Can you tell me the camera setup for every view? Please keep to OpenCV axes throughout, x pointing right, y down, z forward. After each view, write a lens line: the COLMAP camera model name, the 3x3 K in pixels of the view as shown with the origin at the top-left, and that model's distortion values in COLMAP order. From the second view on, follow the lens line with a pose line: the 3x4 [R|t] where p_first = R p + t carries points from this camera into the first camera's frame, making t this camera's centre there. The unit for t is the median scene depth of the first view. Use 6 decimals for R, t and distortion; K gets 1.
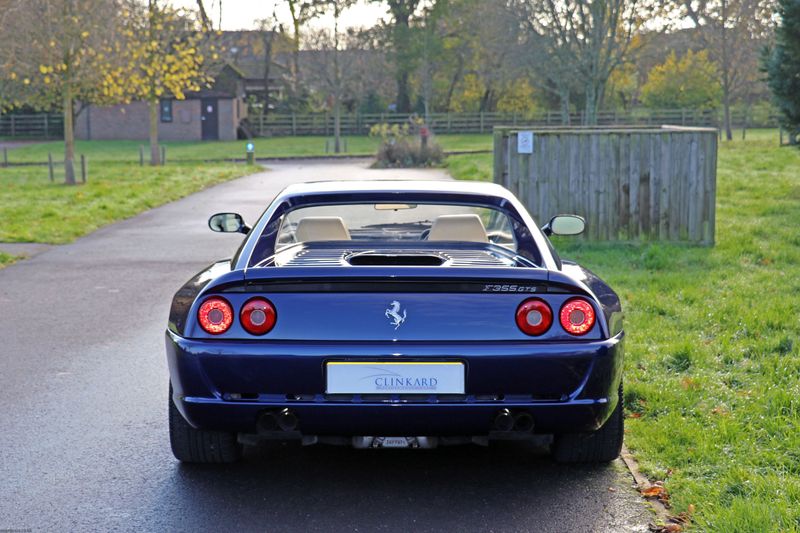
lens RADIAL K [[1587.4, 0, 400.0], [0, 1587.4, 266.5], [0, 0, 1]] dist [0.051233, -0.010263]
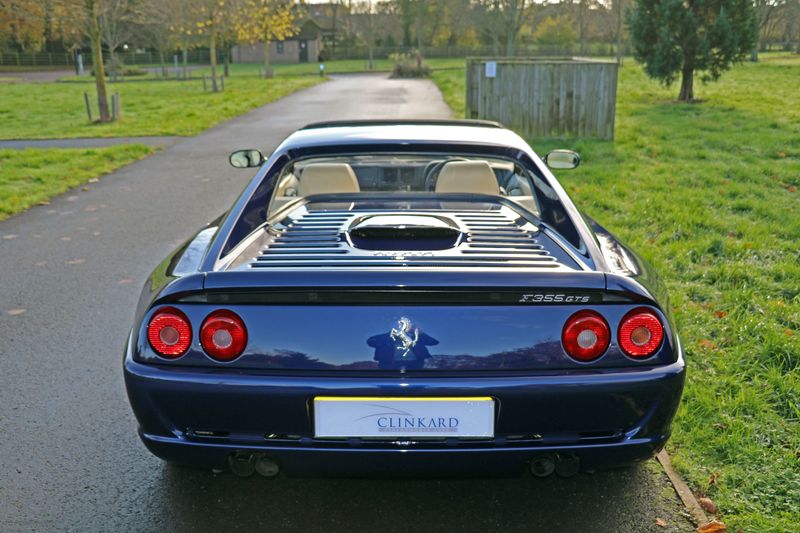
lens RADIAL K [[816.9, 0, 399.8], [0, 816.9, 285.8], [0, 0, 1]] dist [-0.208274, 0.349323]
pose [[0.999973, -0.001630, -0.007150, -0.000613], [0.002970, 0.981453, 0.191678, -0.020820], [0.006705, -0.191694, 0.981432, 0.194312]]
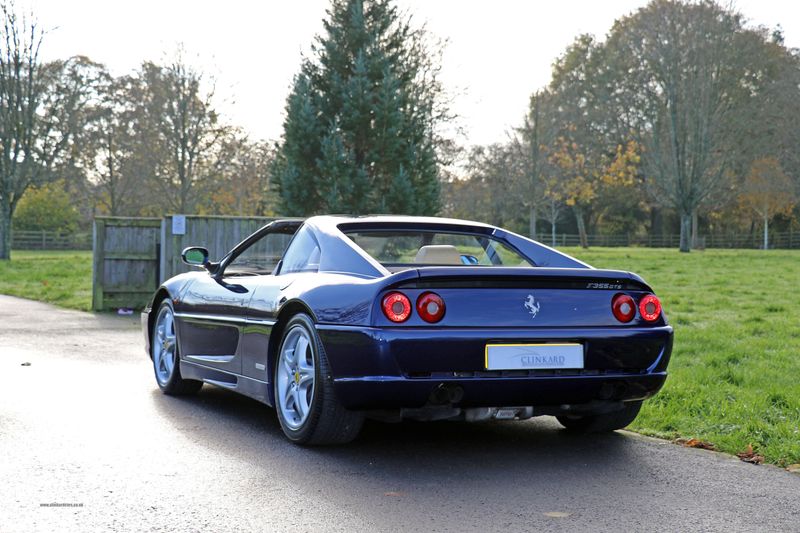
lens RADIAL K [[1398.6, 0, 491.4], [0, 1398.6, 283.0], [0, 0, 1]] dist [0.030927, 0.419912]
pose [[0.879694, 0.007812, 0.475475, -0.171367], [0.023194, 0.997970, -0.059308, 0.023813], [-0.474973, 0.063201, 0.877728, 0.016382]]
